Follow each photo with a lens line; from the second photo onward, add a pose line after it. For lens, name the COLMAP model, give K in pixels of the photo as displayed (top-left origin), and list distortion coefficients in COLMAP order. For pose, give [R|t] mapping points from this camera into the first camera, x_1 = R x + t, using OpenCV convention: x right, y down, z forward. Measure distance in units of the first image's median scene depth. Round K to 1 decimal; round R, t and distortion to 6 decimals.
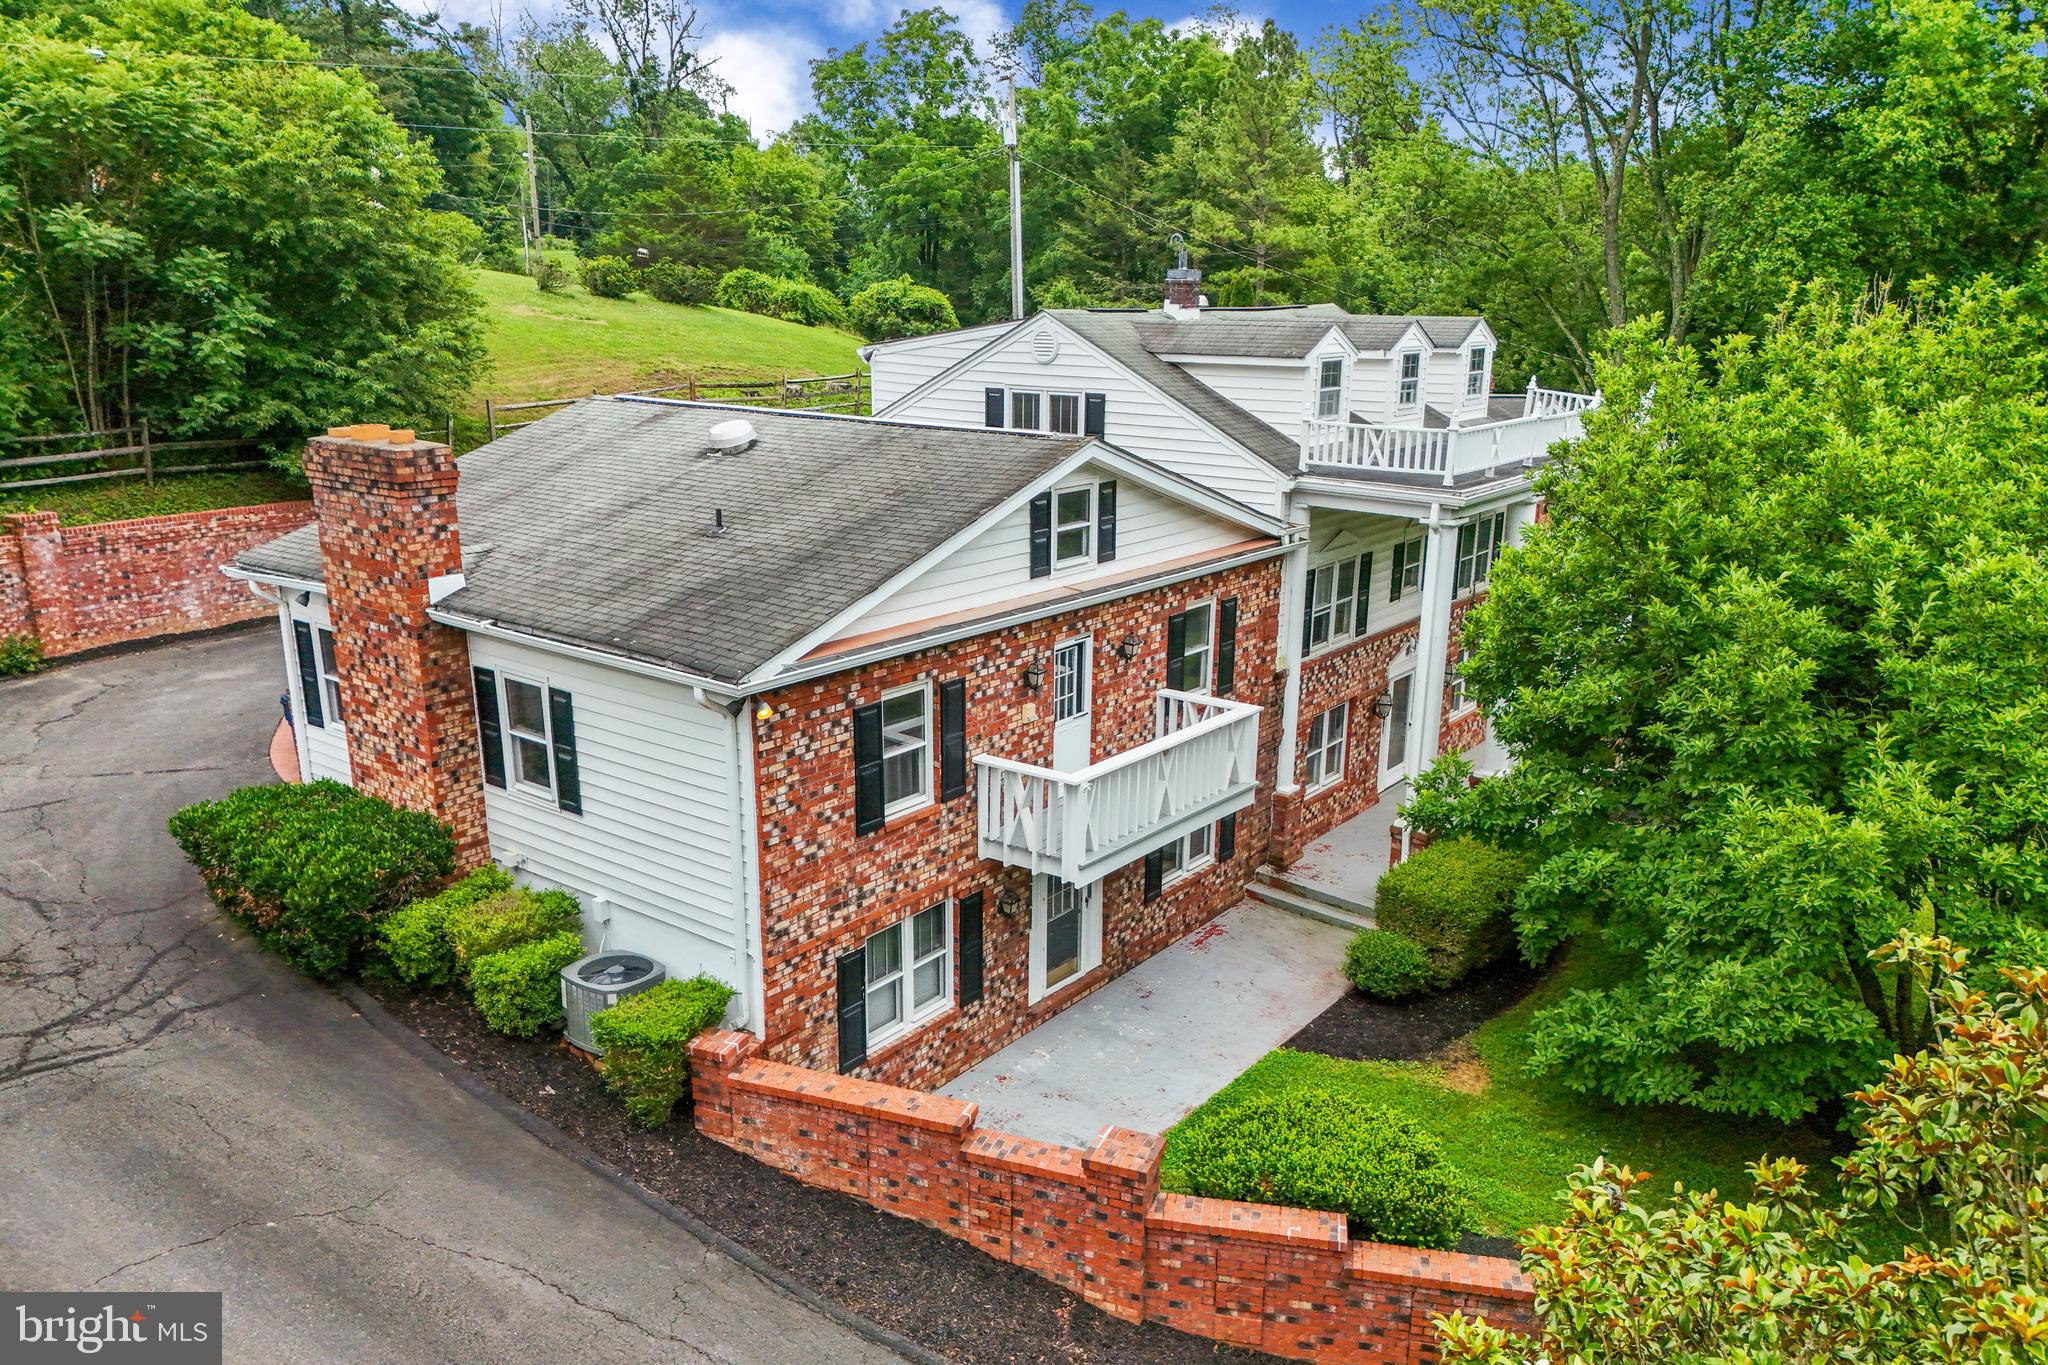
lens RADIAL K [[1516.2, 0, 1021.0], [0, 1516.2, 723.0], [0, 0, 1]] dist [0.060868, -0.053906]
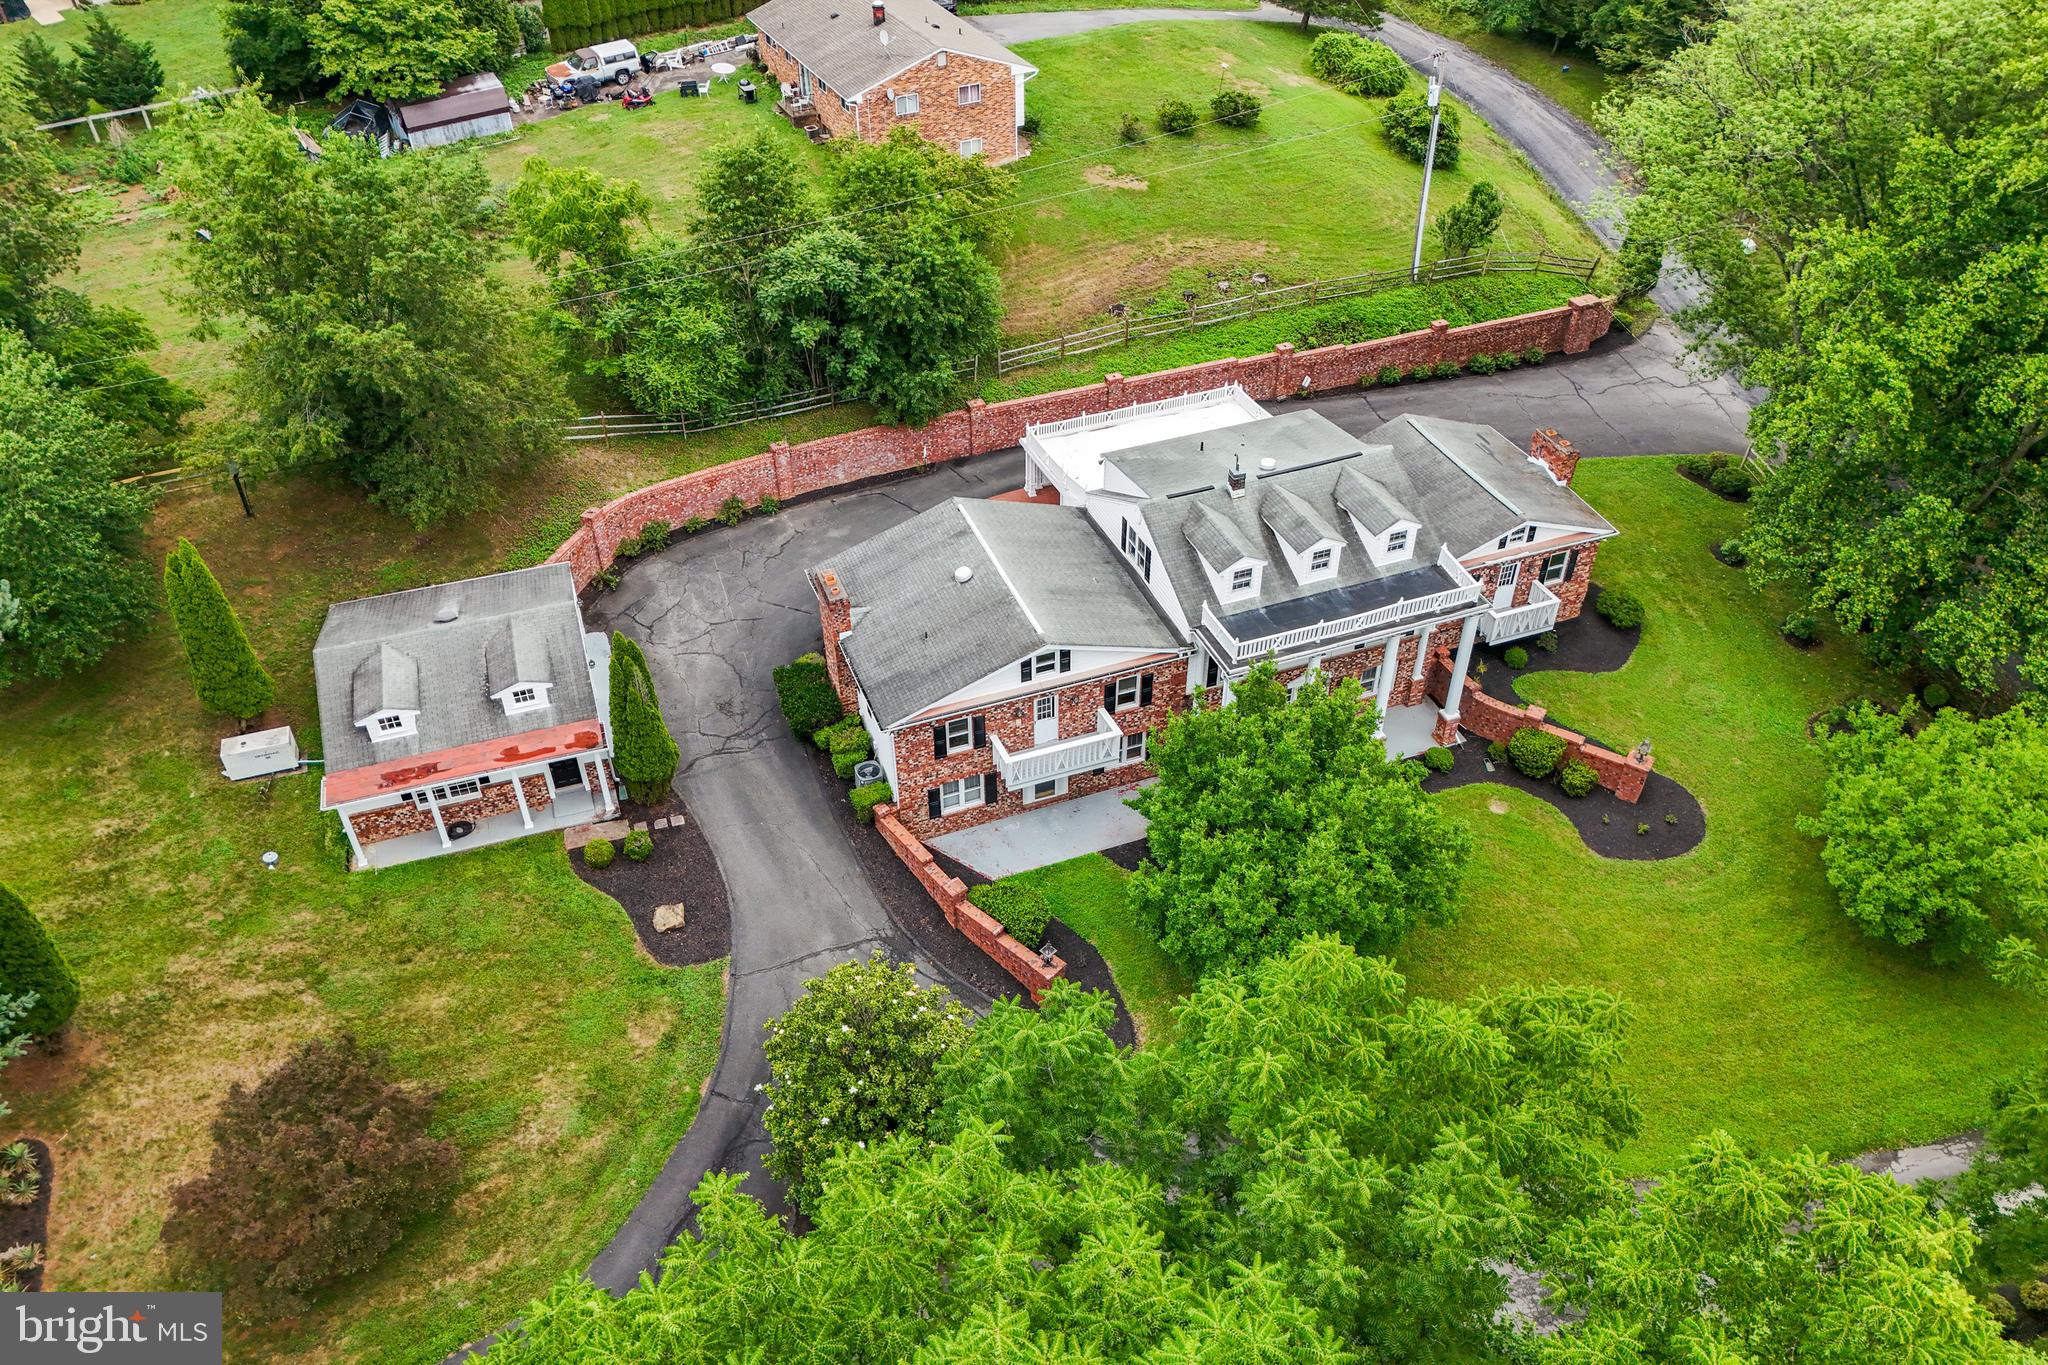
lens RADIAL K [[1500.4, 0, 1025.8], [0, 1500.4, 685.0], [0, 0, 1]] dist [0.074465, -0.072559]
pose [[0.854291, 0.321599, -0.408364, 1.162122], [-0.132978, 0.894699, 0.426415, -1.292799], [0.502498, -0.309979, 0.807099, -1.245600]]
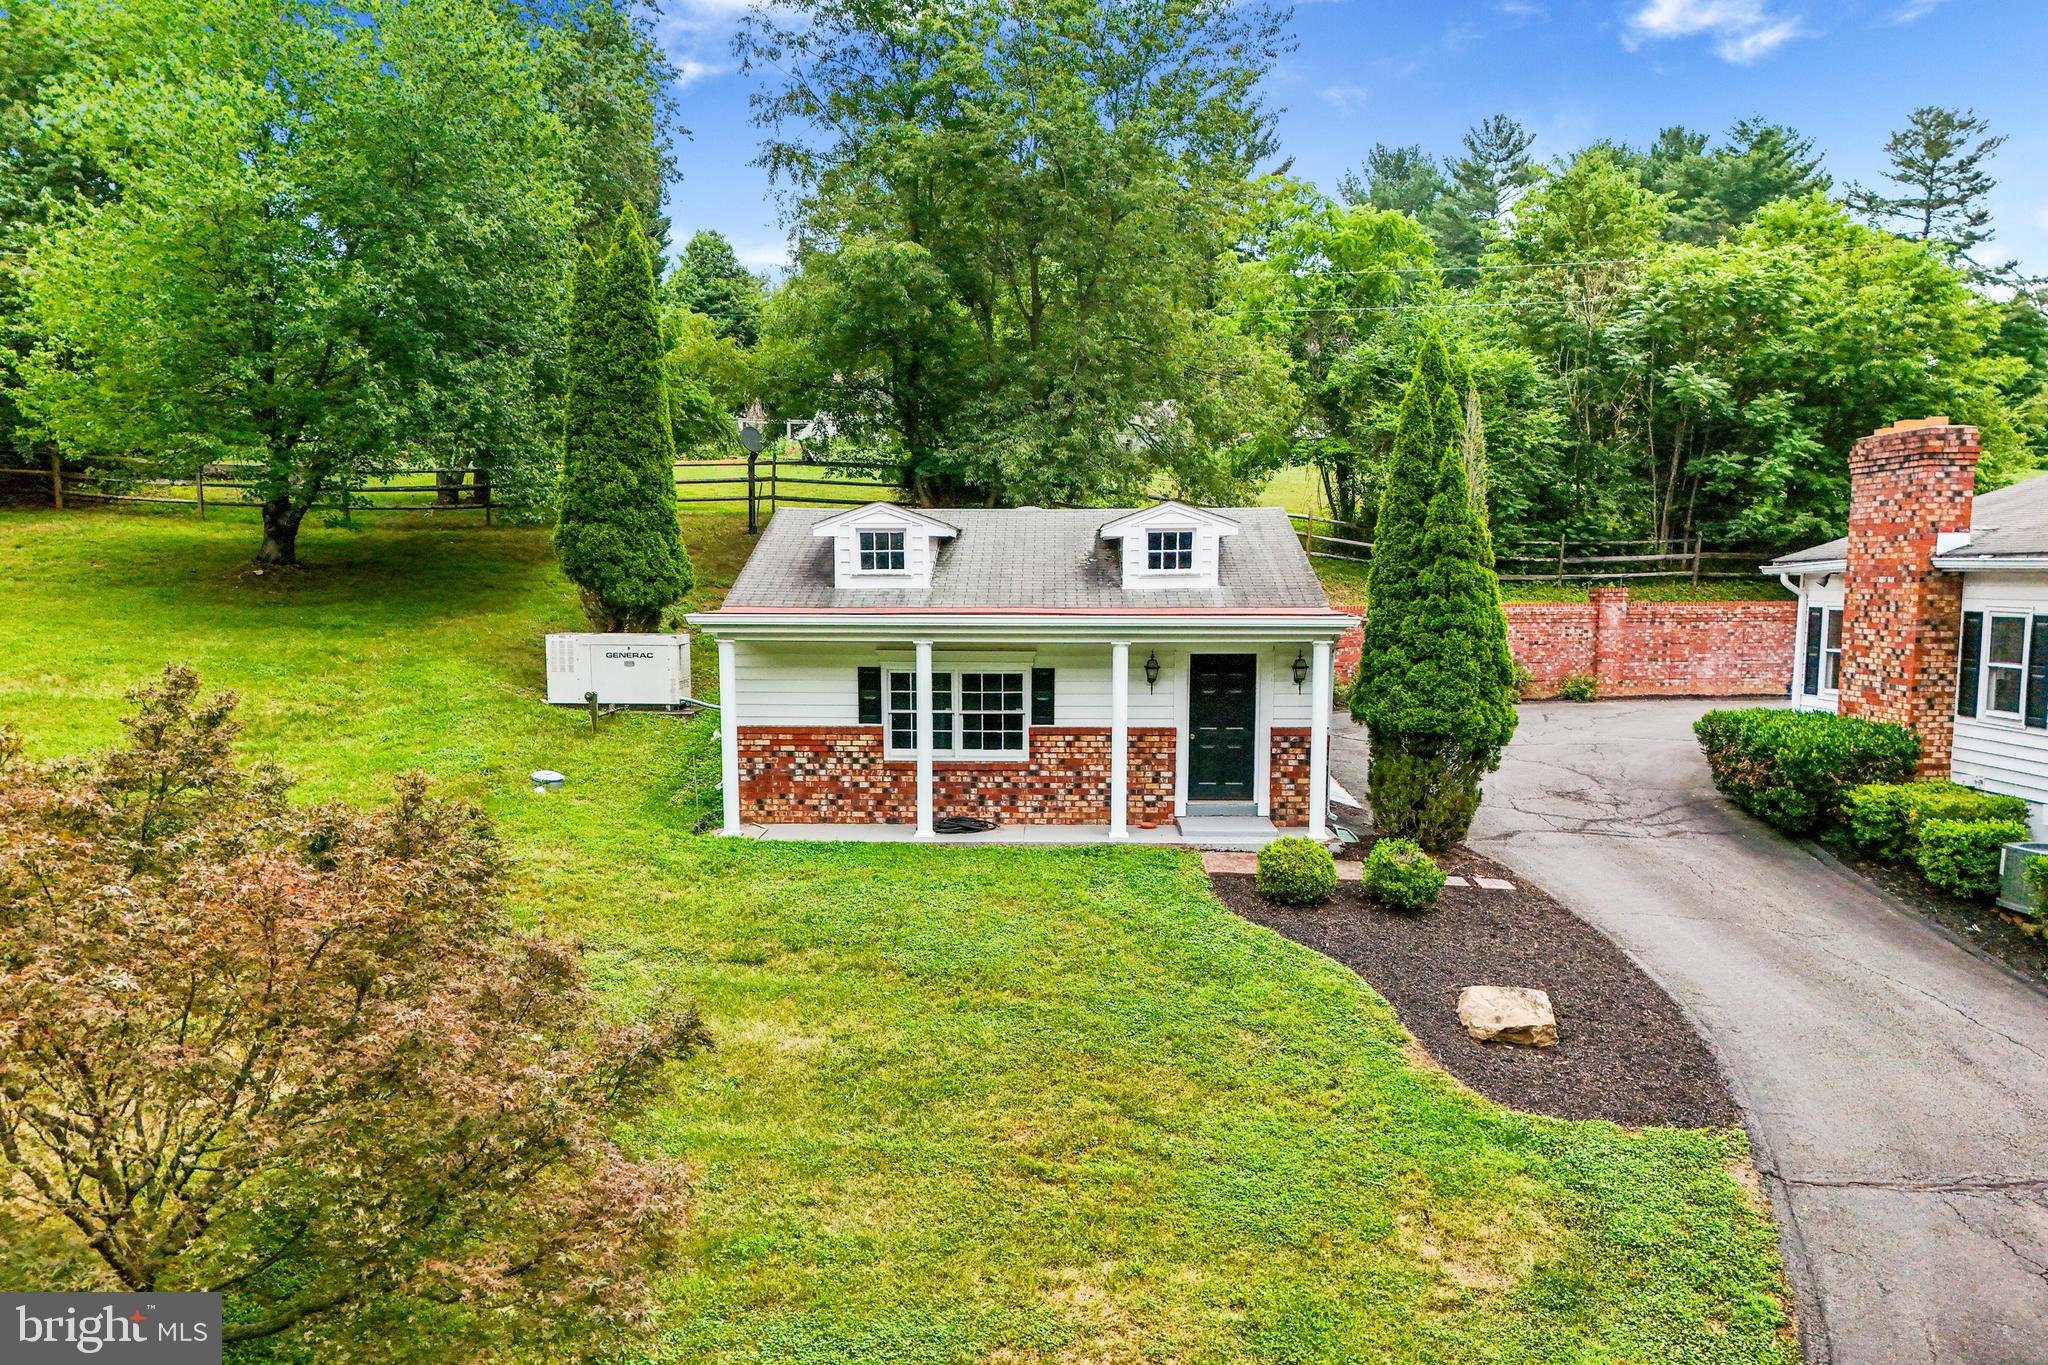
lens RADIAL K [[1492.3, 0, 1026.4], [0, 1492.3, 784.5], [0, 0, 1]] dist [0.071774, -0.063855]
pose [[0.623806, 0.096184, -0.775639, 0.117888], [-0.208085, 0.977019, -0.046195, 0.299936], [0.753371, 0.190215, 0.629485, -0.274059]]
